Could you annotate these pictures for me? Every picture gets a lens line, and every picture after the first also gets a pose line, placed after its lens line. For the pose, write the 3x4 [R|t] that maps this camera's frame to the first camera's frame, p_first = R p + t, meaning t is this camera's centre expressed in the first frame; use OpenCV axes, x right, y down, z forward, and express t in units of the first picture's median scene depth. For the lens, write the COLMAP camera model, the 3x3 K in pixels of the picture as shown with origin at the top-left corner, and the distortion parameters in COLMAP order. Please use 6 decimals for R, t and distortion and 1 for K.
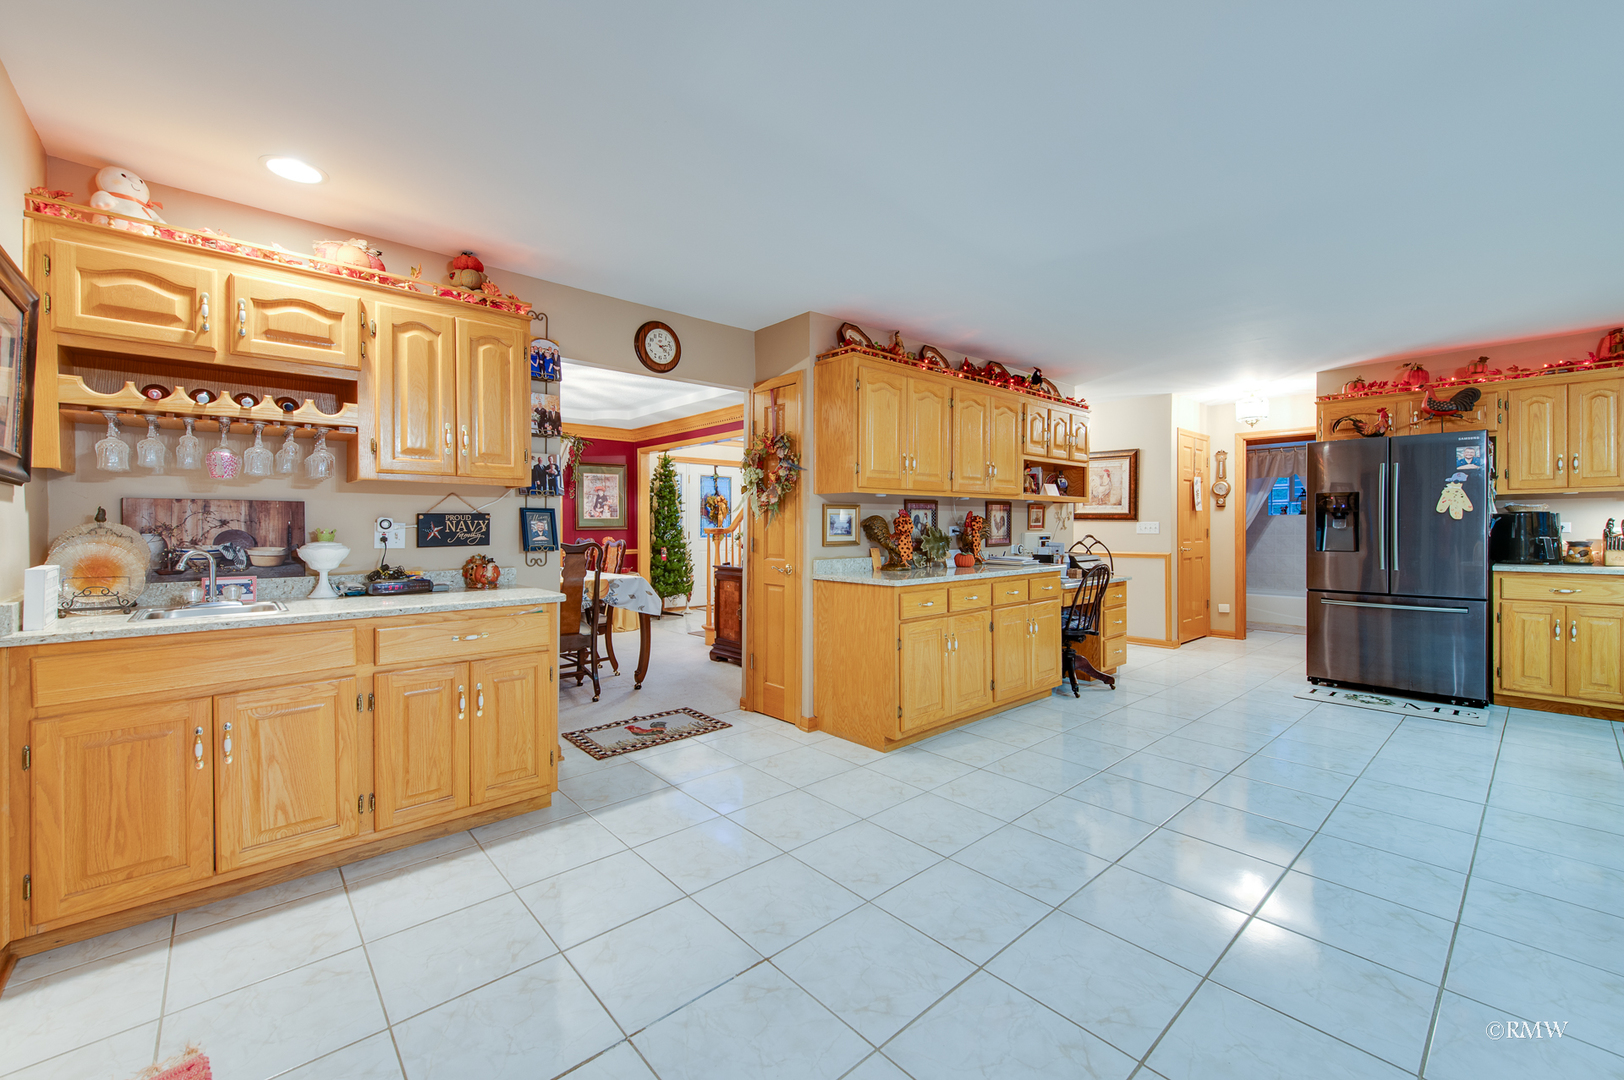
lens RADIAL K [[637.7, 0, 819.7], [0, 637.7, 532.5], [0, 0, 1]] dist [0.001799, -0.000811]
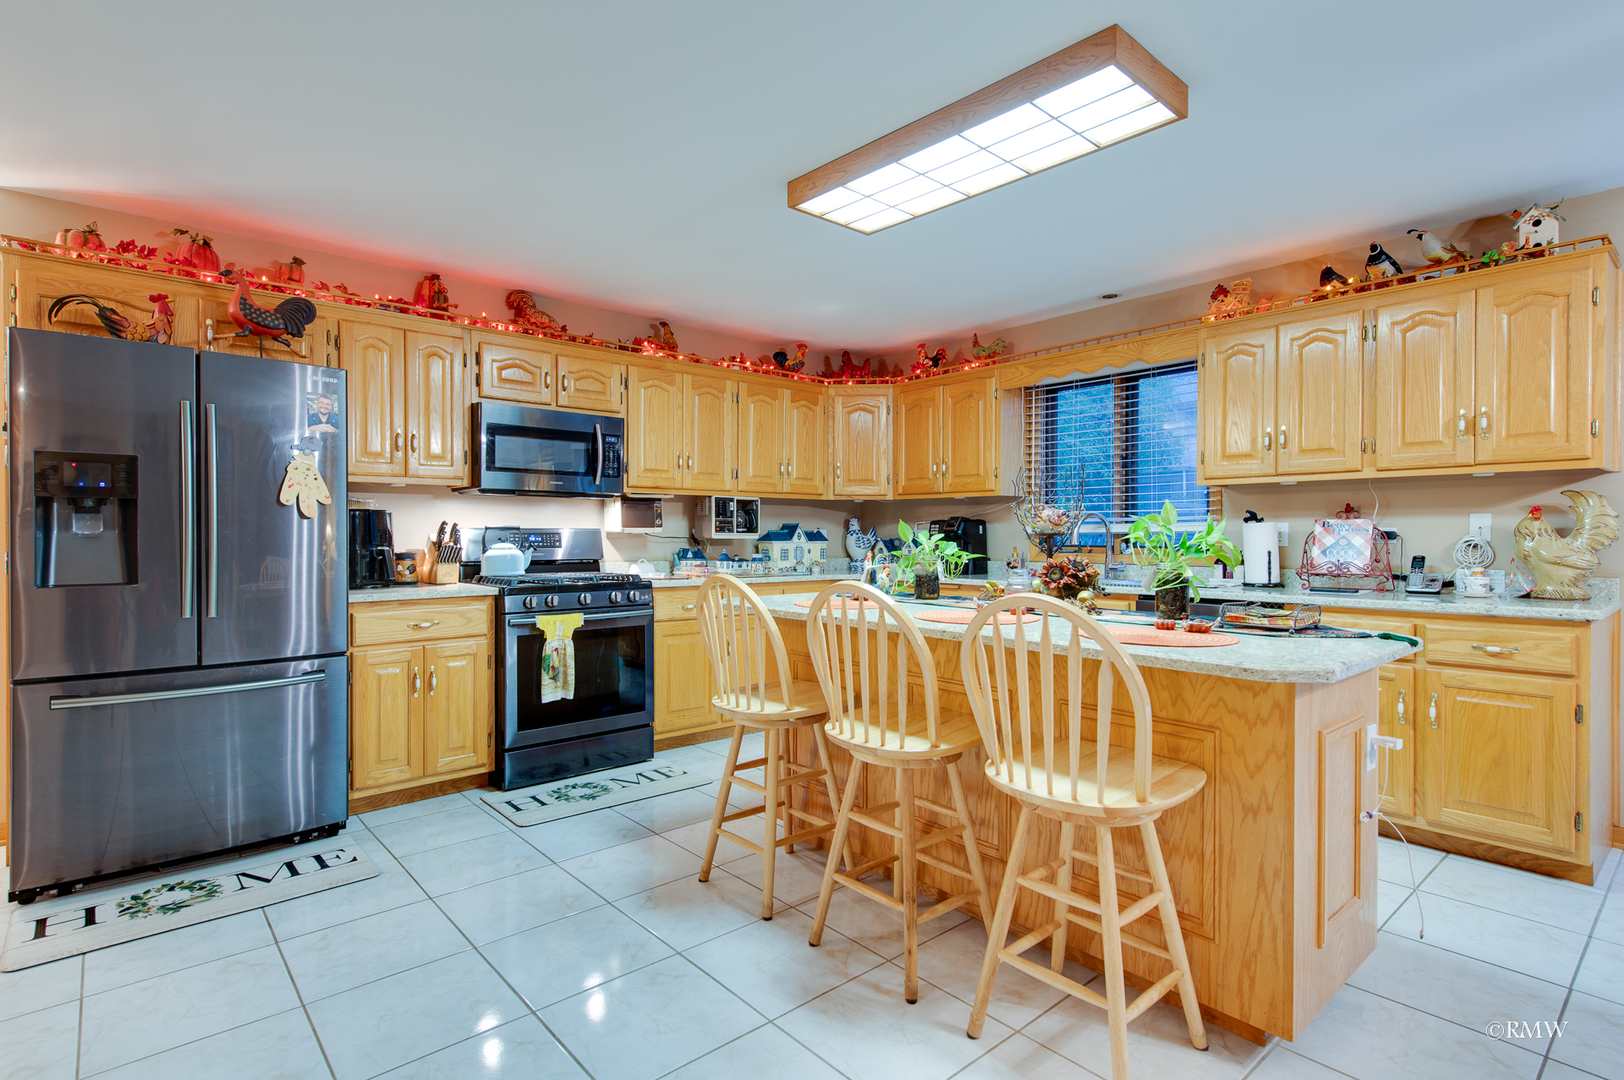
lens RADIAL K [[786.7, 0, 759.2], [0, 786.7, 540.2], [0, 0, 1]] dist [0.008917, -0.002002]
pose [[0.034050, -0.004516, 0.999410, 0.323044], [0.009343, 0.999948, 0.004200, 0.000344], [-0.999376, 0.009194, 0.034090, 0.597675]]
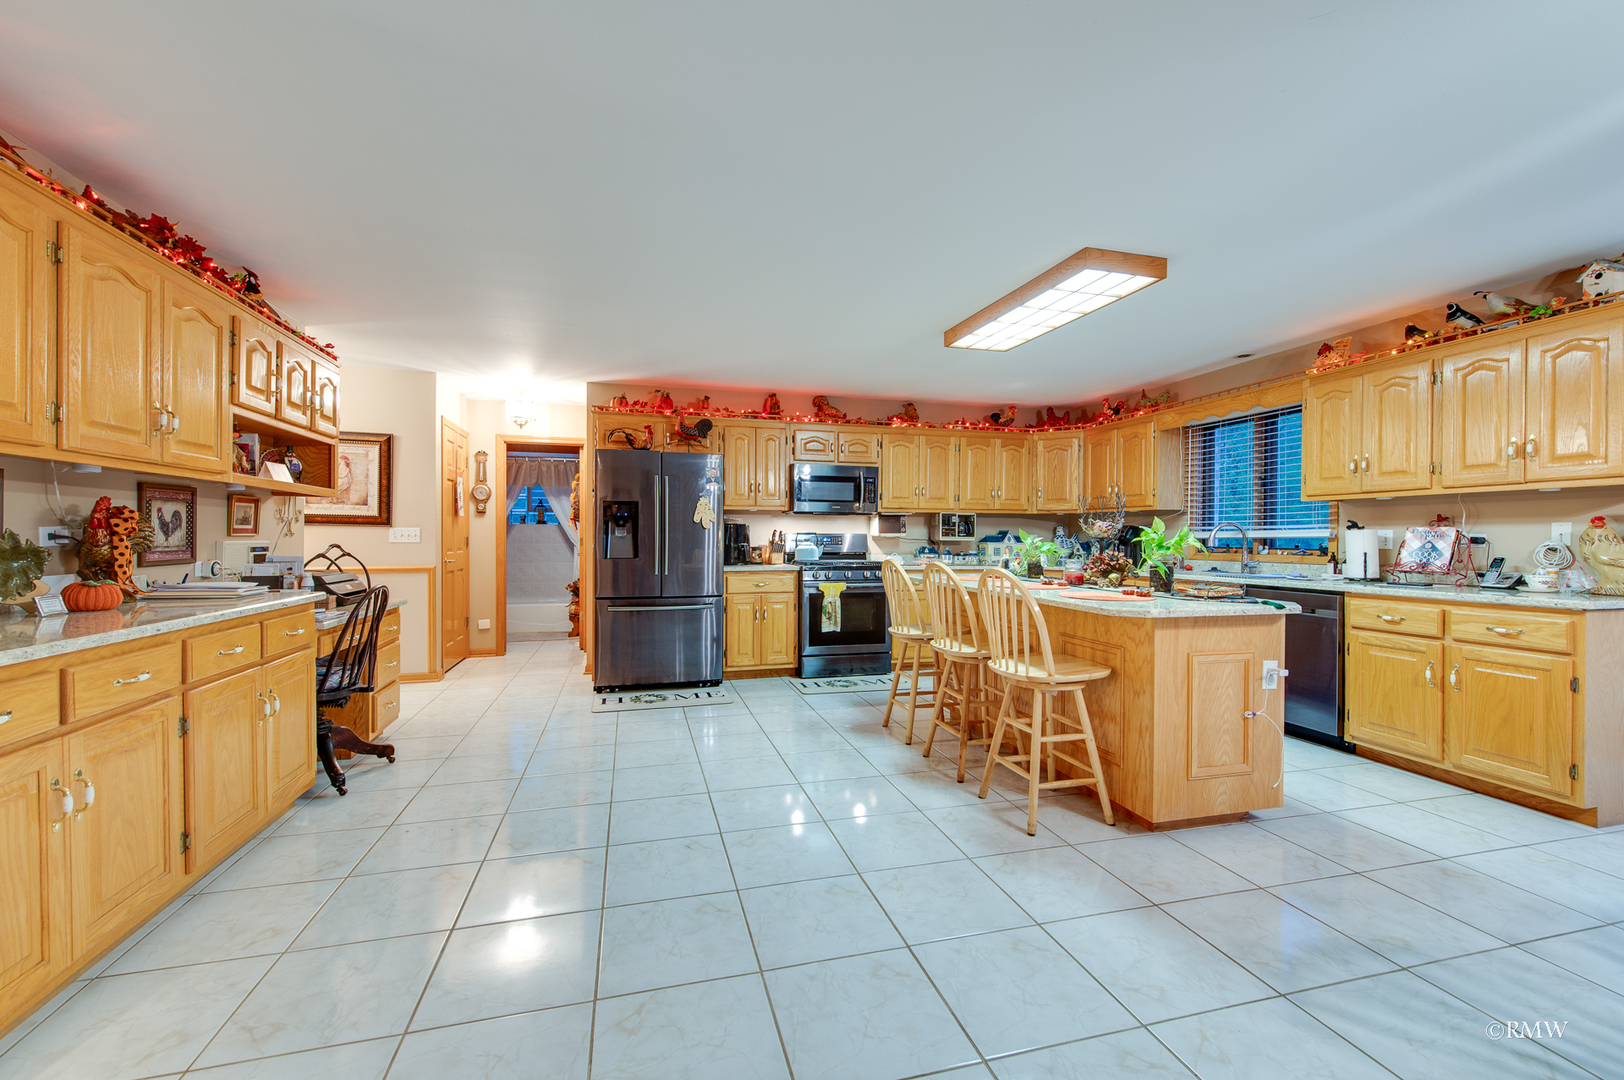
lens RADIAL K [[637.7, 0, 808.0], [0, 637.7, 542.0], [0, 0, 1]] dist [0.001799, -0.000811]
pose [[0.440194, -0.001946, 0.897901, 0.034841], [0.003419, 0.999994, 0.000492, 0.004325], [-0.897896, 0.002853, 0.440198, 0.330075]]
